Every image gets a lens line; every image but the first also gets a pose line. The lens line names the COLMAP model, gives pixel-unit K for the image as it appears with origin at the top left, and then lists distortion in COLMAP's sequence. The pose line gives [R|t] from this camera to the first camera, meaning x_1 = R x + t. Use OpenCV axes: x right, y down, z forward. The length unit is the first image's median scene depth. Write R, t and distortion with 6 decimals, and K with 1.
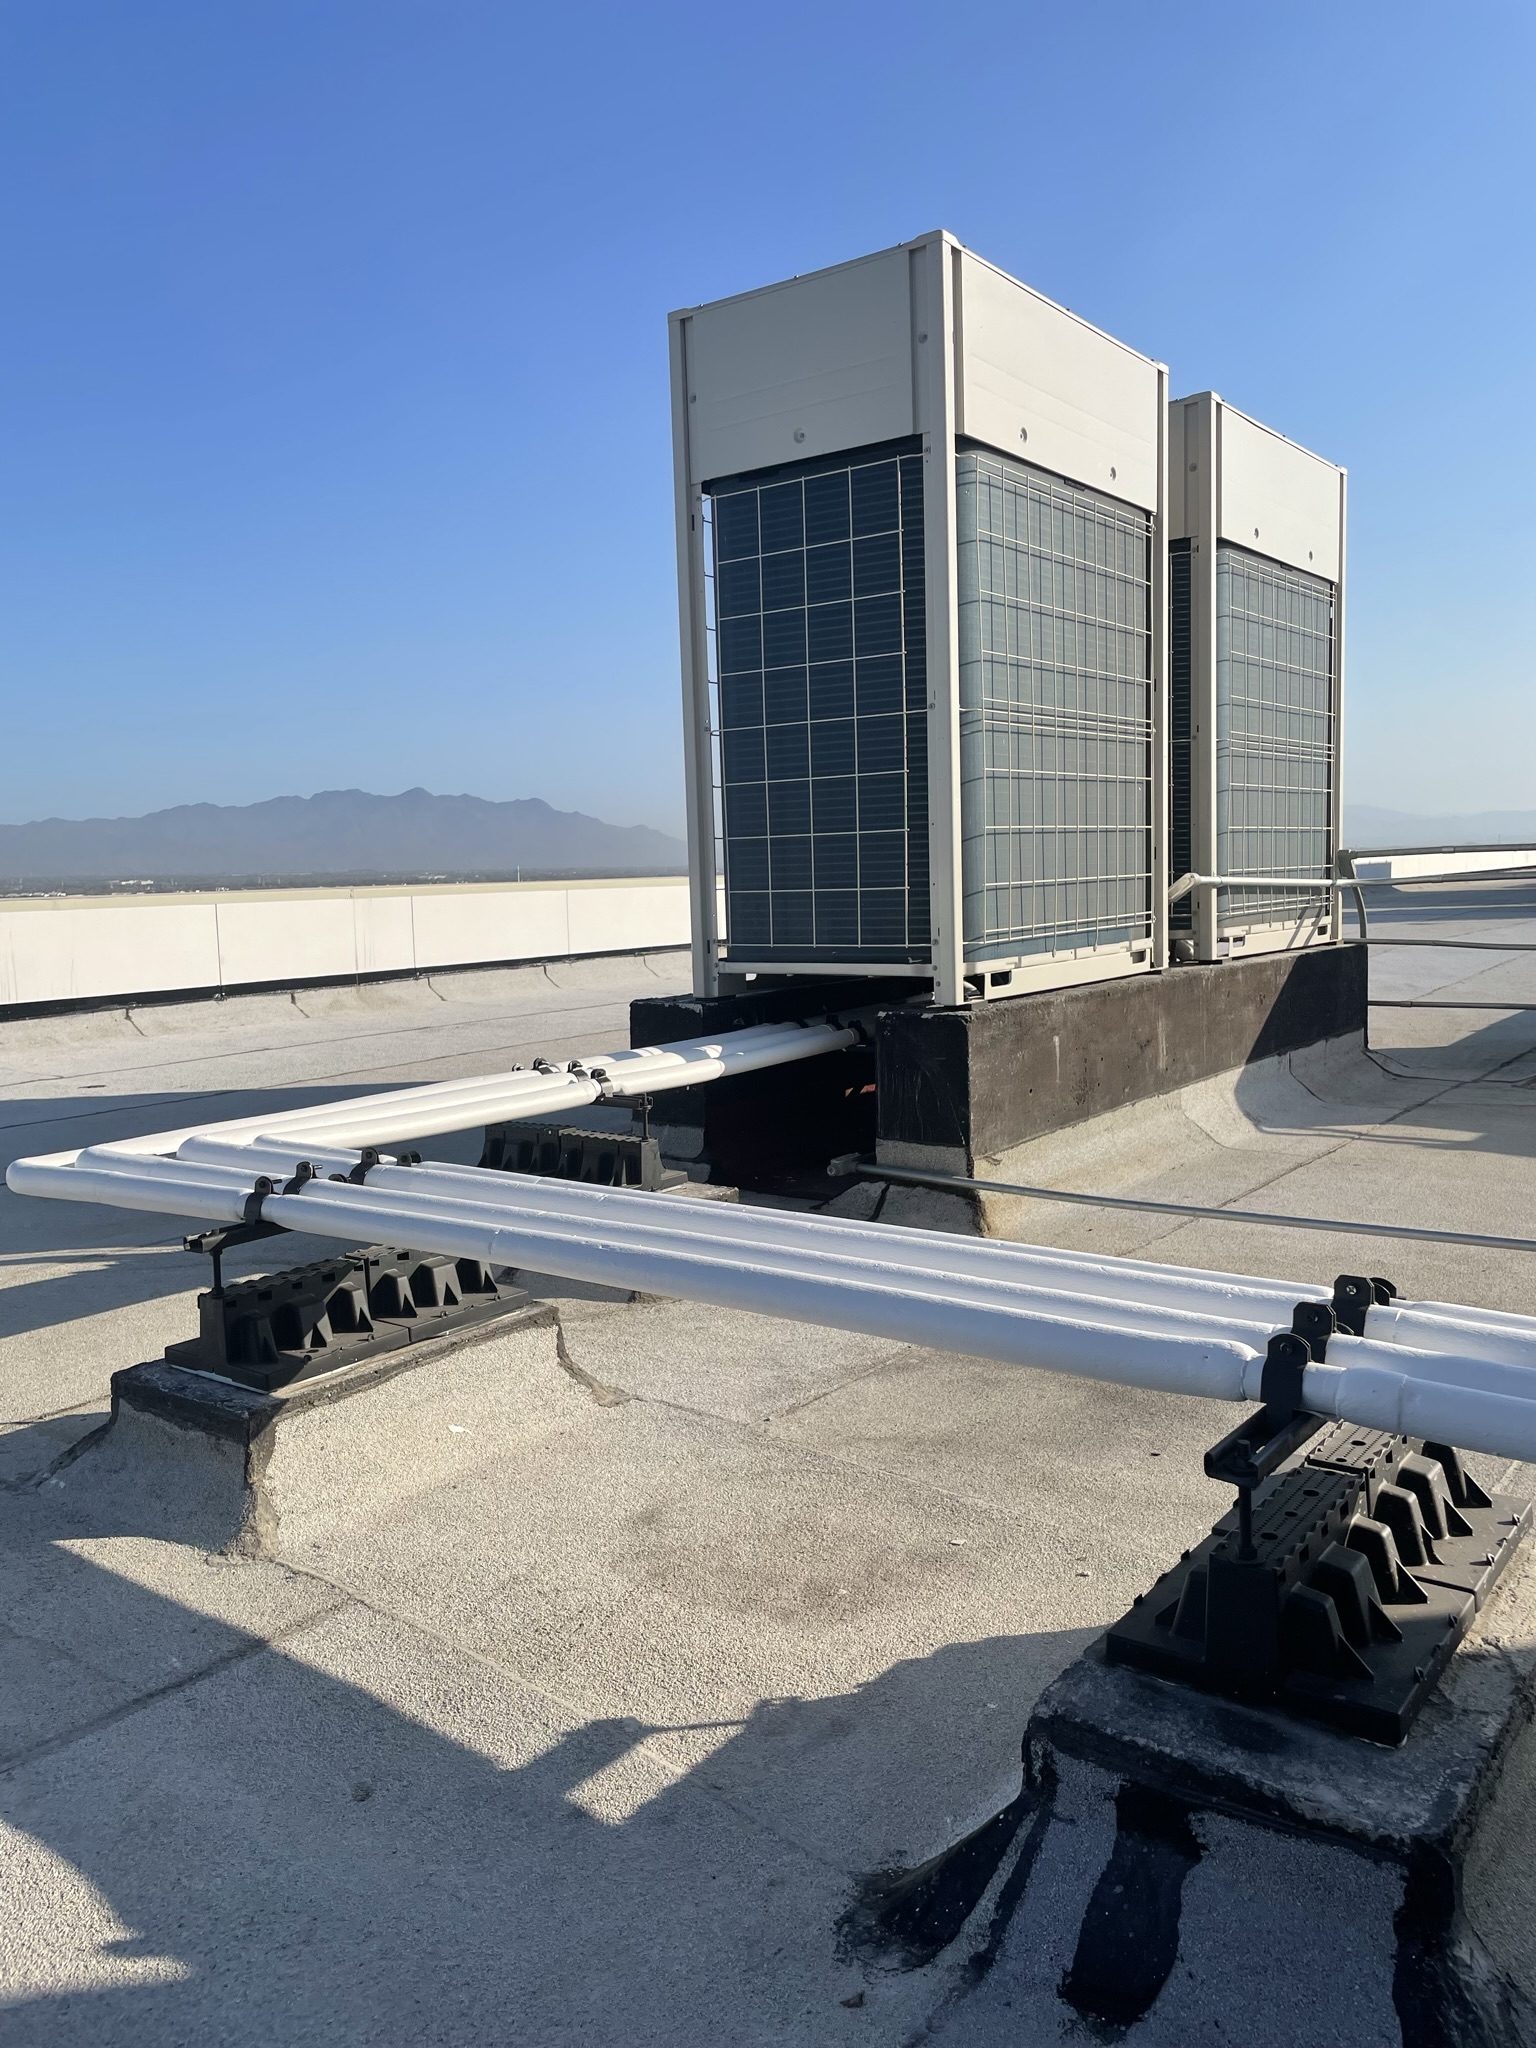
lens RADIAL K [[1542.6, 0, 768.0], [0, 1542.6, 1024.0], [0, 0, 1]] dist [0.102070, -0.132353]
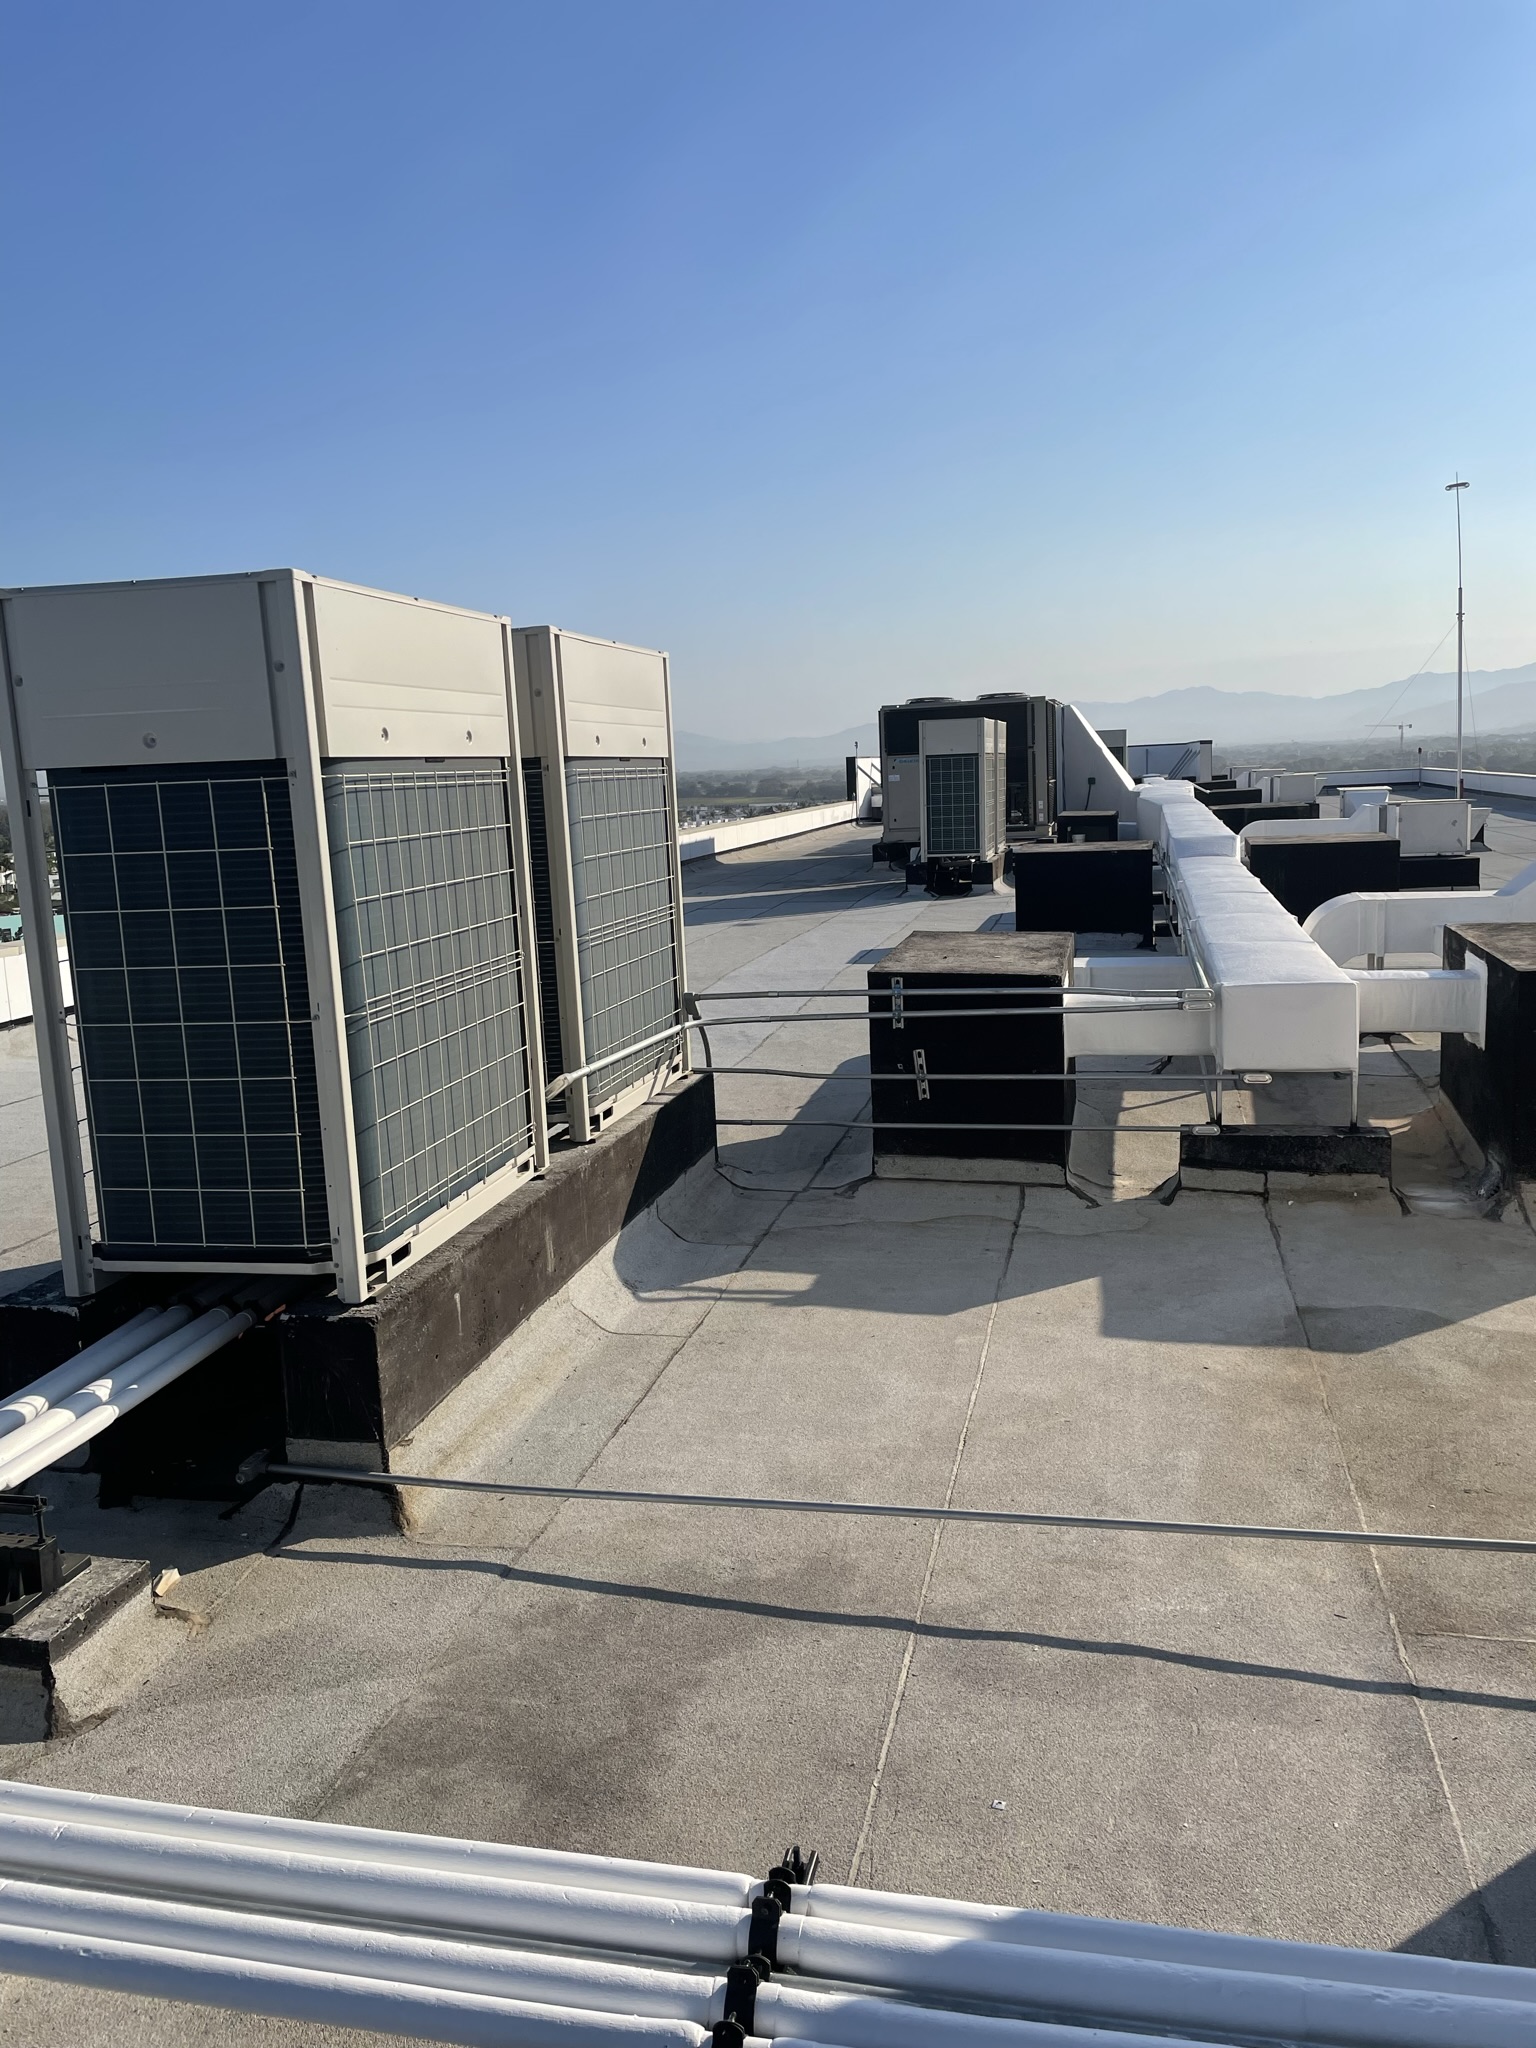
lens RADIAL K [[1542.6, 0, 768.0], [0, 1542.6, 1024.0], [0, 0, 1]] dist [0.102070, -0.132353]
pose [[0.914912, -0.072888, 0.397018, -0.026545], [0.055149, 0.996910, 0.055934, -0.230685], [-0.399868, -0.029279, 0.916105, -0.045630]]
